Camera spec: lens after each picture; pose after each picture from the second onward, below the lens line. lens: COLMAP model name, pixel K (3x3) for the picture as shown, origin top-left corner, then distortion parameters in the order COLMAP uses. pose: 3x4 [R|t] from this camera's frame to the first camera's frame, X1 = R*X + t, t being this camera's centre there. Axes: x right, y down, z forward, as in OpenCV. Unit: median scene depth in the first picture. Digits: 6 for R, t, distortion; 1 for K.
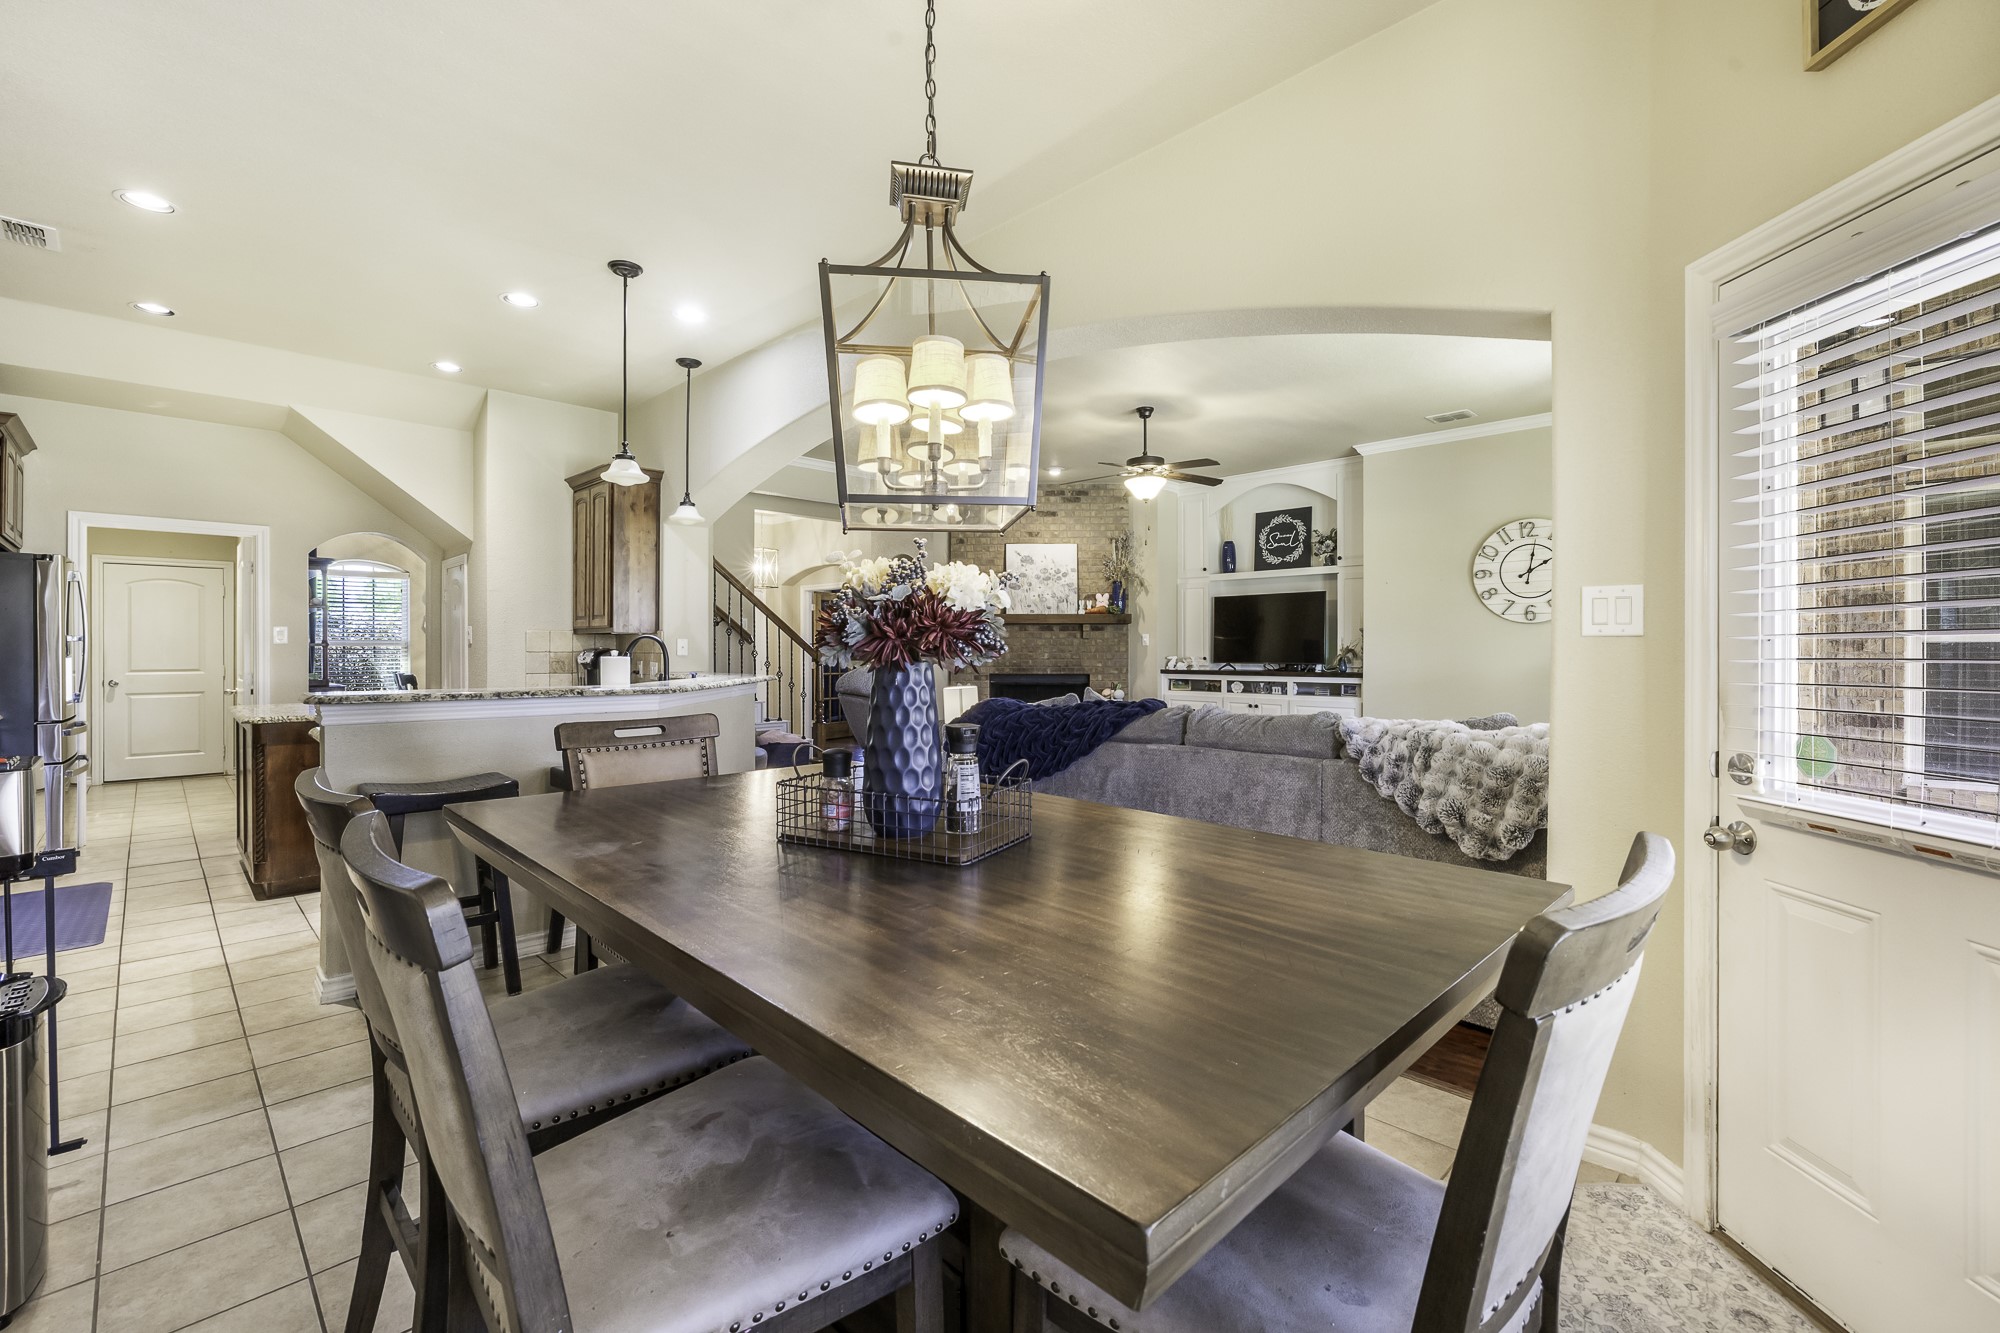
lens RADIAL K [[853.5, 0, 1002.4], [0, 853.5, 650.1], [0, 0, 1]] dist [-0.002358, 0.001146]
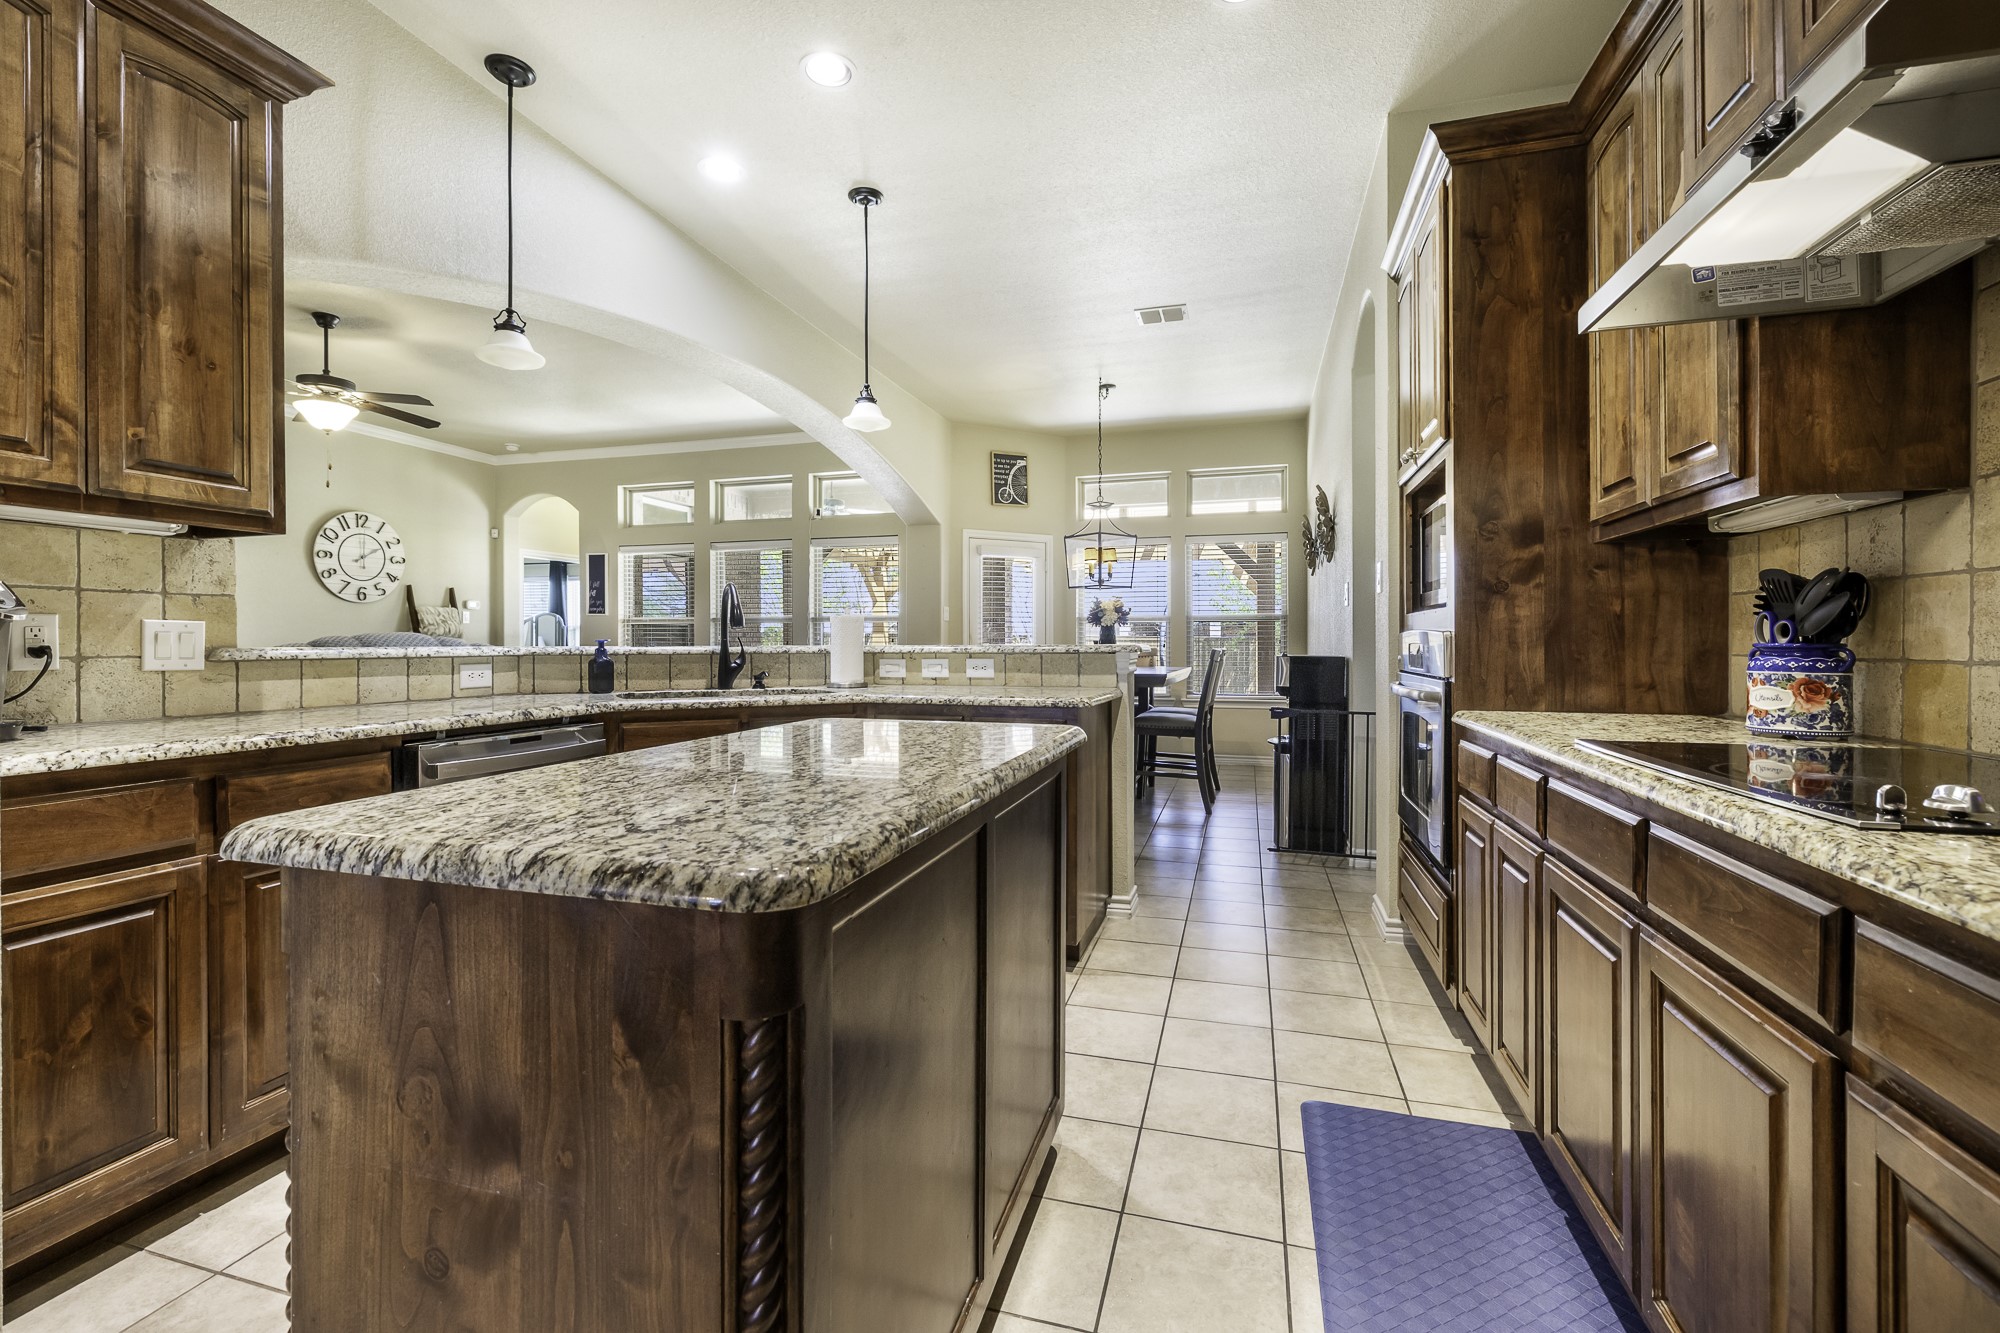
lens RADIAL K [[853.5, 0, 999.9], [0, 853.5, 641.0], [0, 0, 1]] dist [-0.002358, 0.001146]
pose [[-0.478807, 0.001253, 0.877919, -0.591107], [0.001976, 0.999998, -0.000349, 0.016296], [-0.877918, 0.001567, -0.478809, 0.586764]]
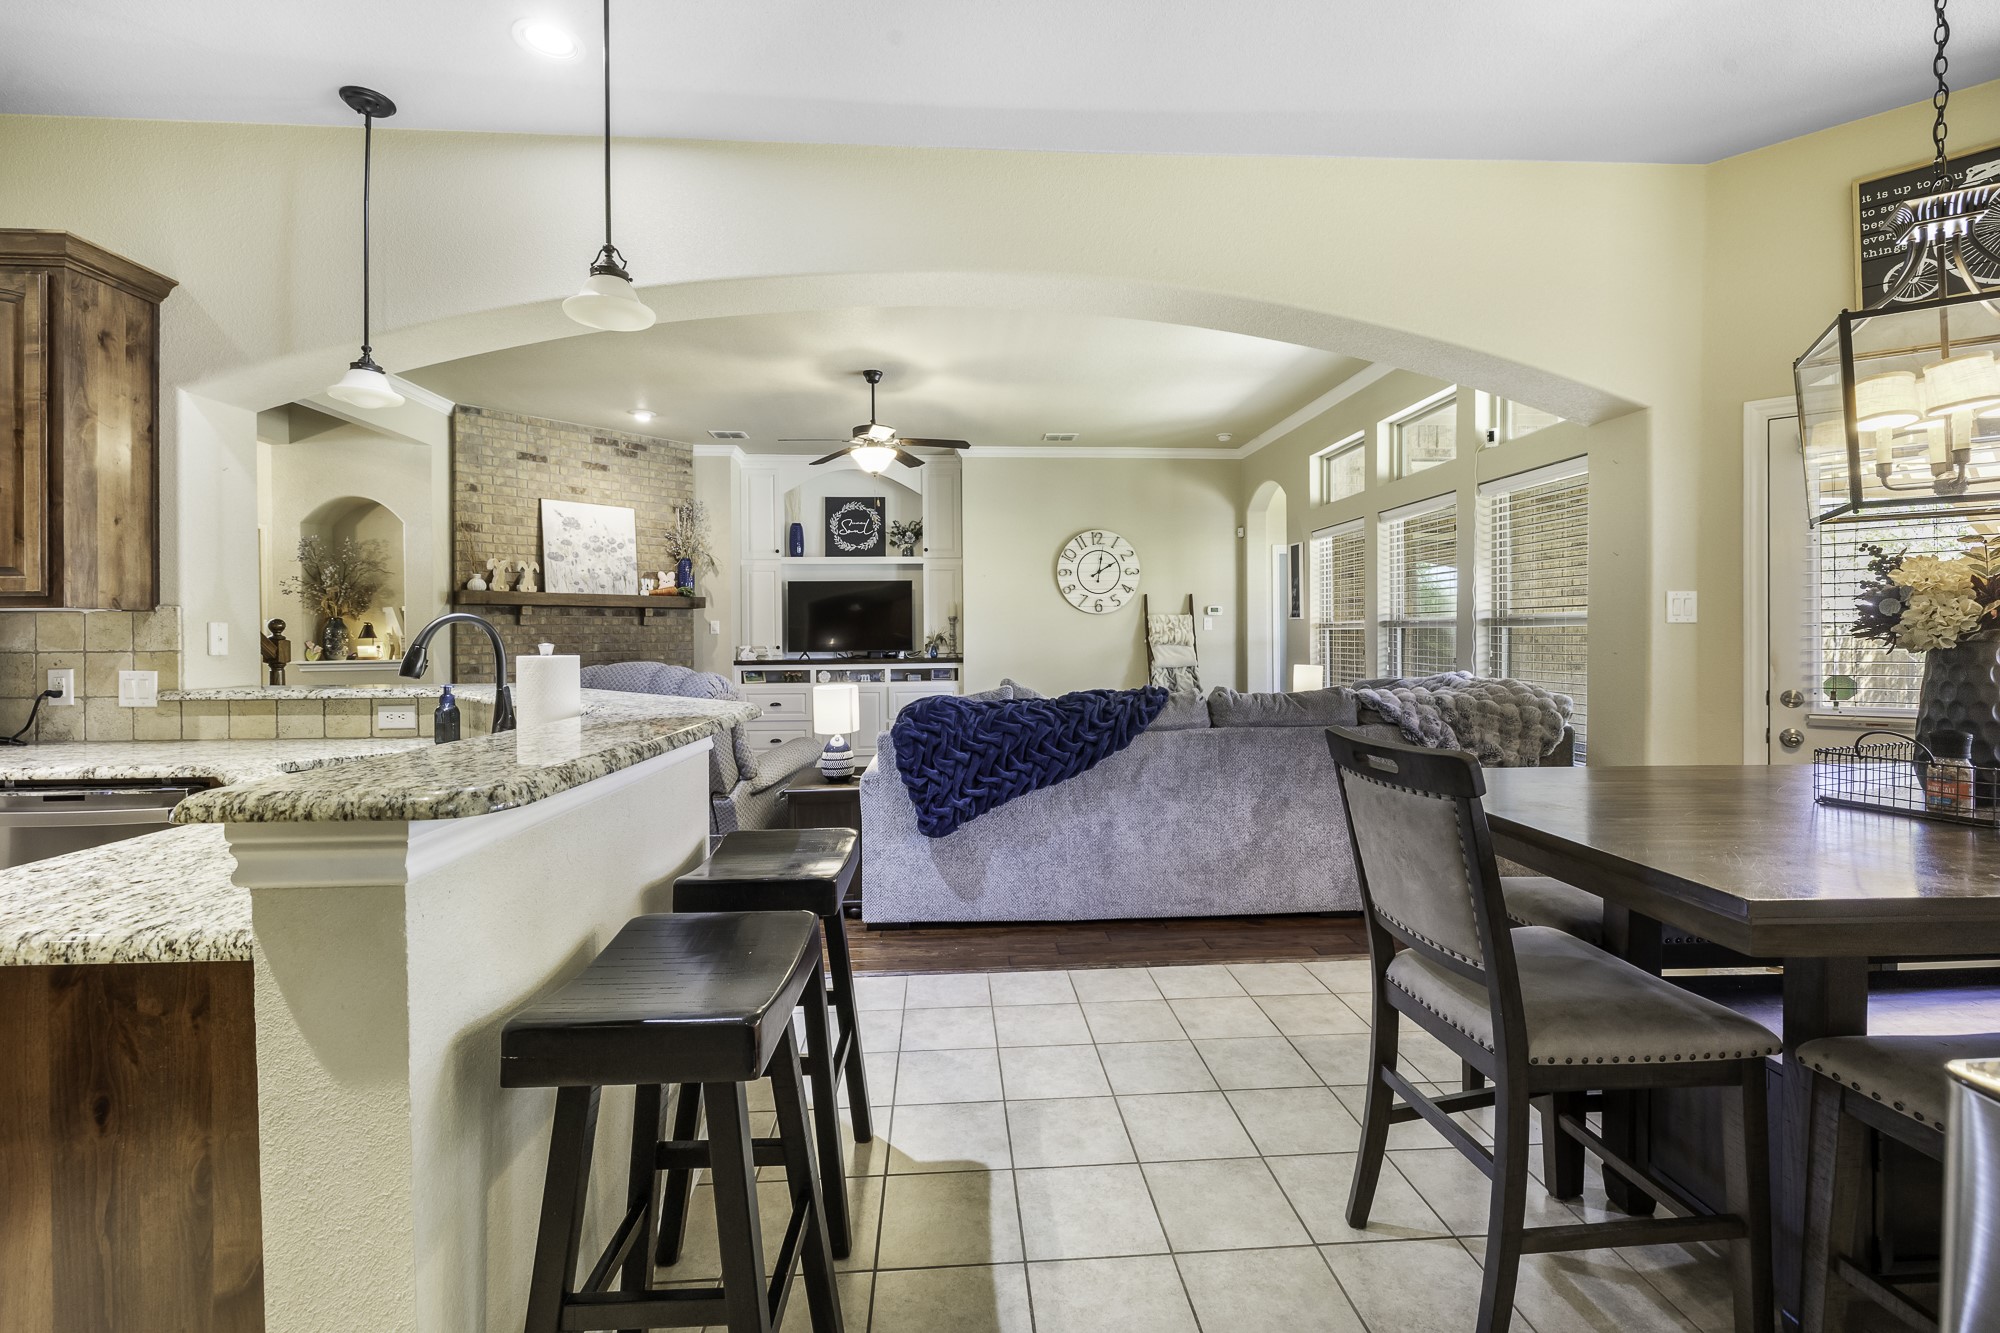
lens RADIAL K [[853.5, 0, 995.3], [0, 853.5, 635.3], [0, 0, 1]] dist [-0.002358, 0.001146]
pose [[0.664543, -0.004647, 0.747236, -0.302540], [0.007978, 0.999968, -0.000877, -0.000659], [-0.747208, 0.006544, 0.664558, 0.211863]]
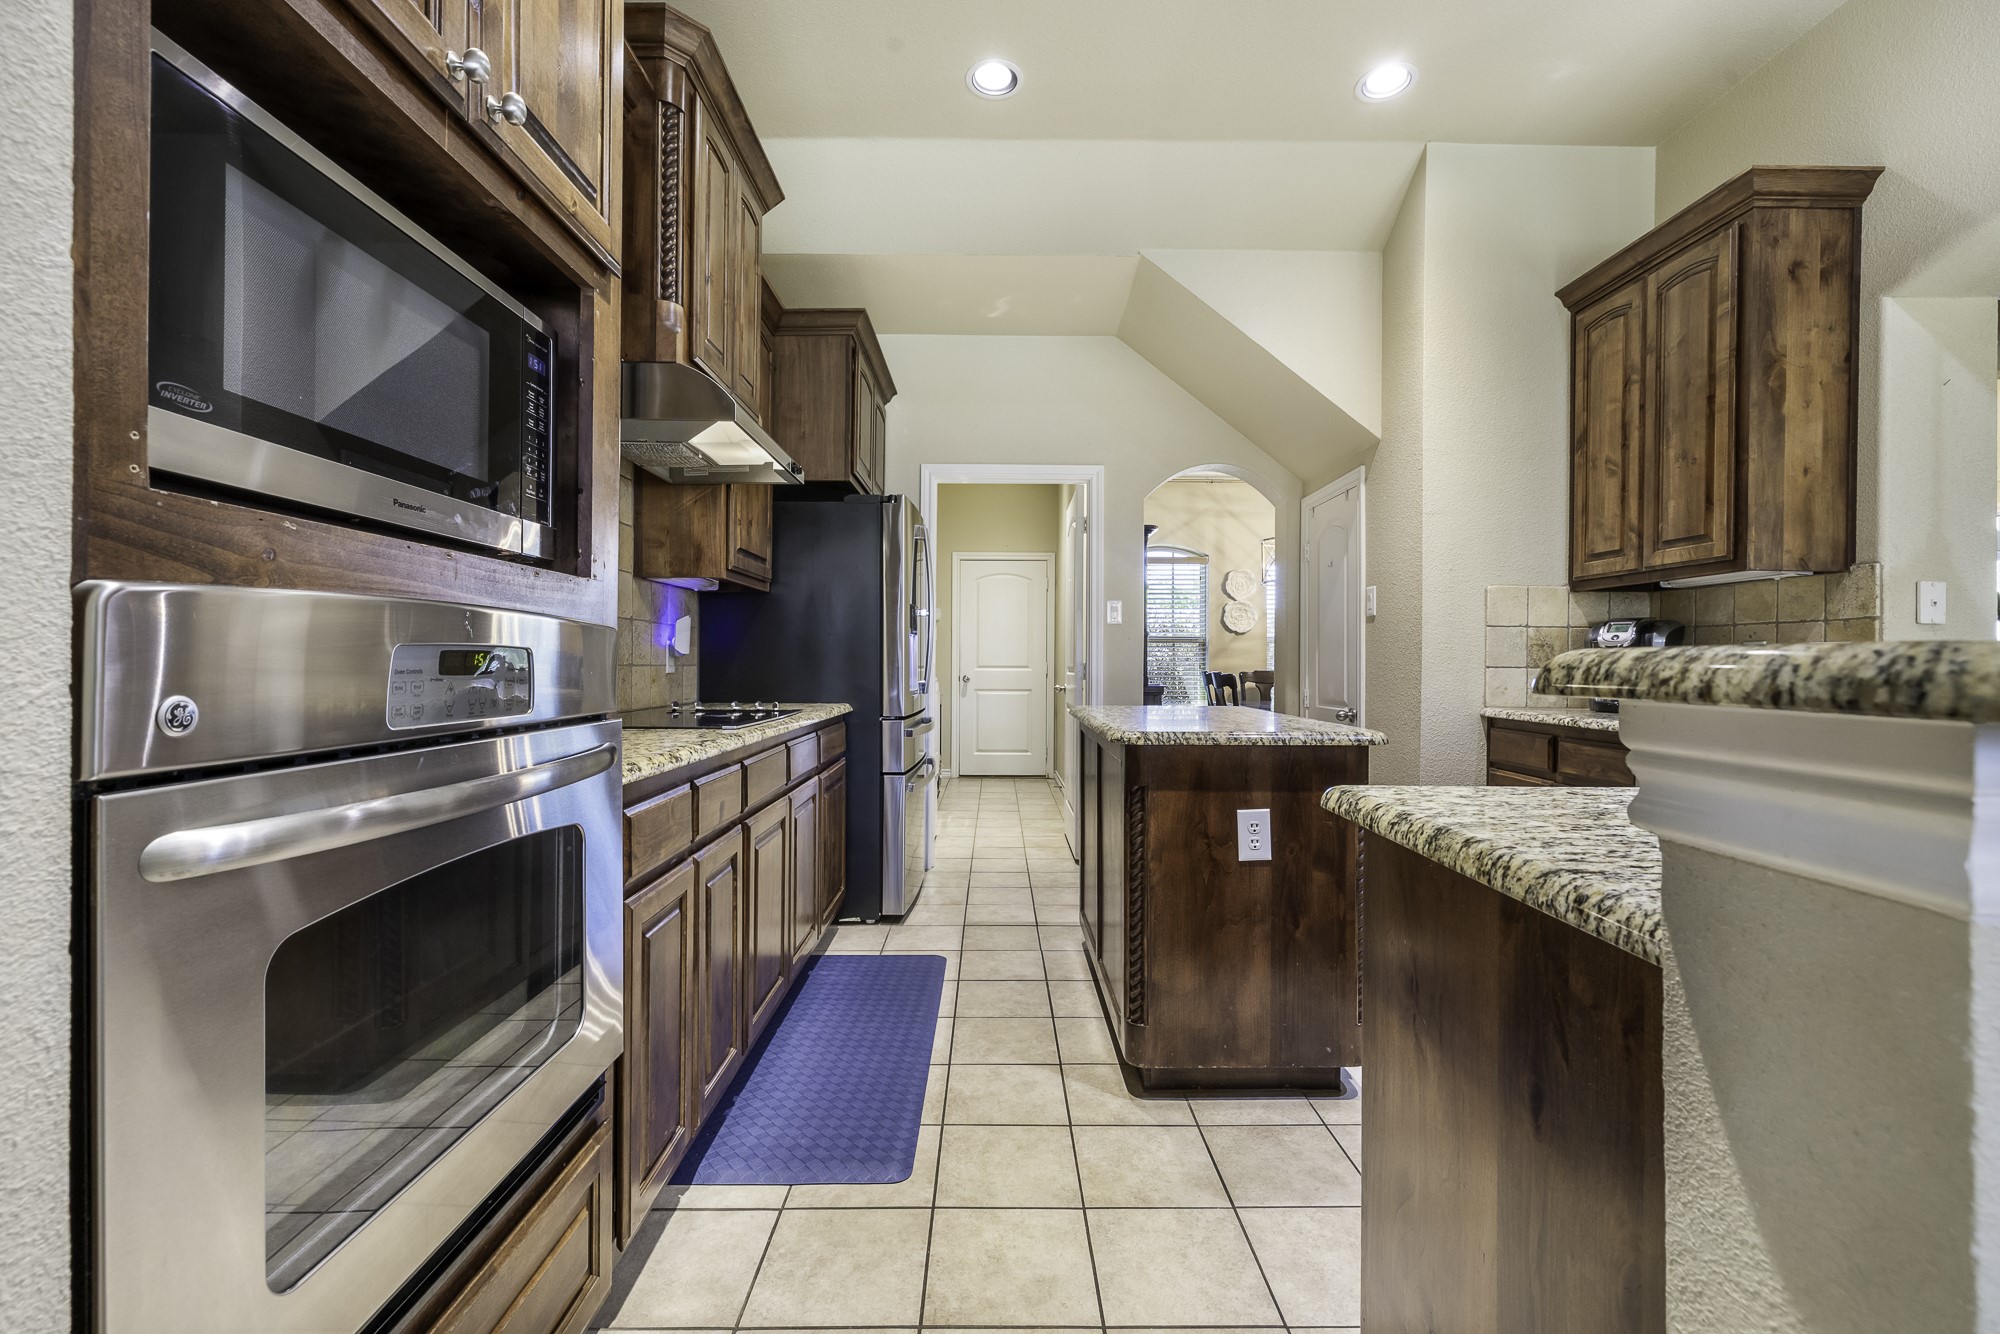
lens RADIAL K [[853.5, 0, 1009.1], [0, 853.5, 664.5], [0, 0, 1]] dist [-0.002358, 0.001146]
pose [[0.719308, 0.005901, -0.694666, -0.276205], [-0.006613, 0.999977, 0.001647, 0.018821], [0.694660, 0.003409, 0.719330, 0.280704]]
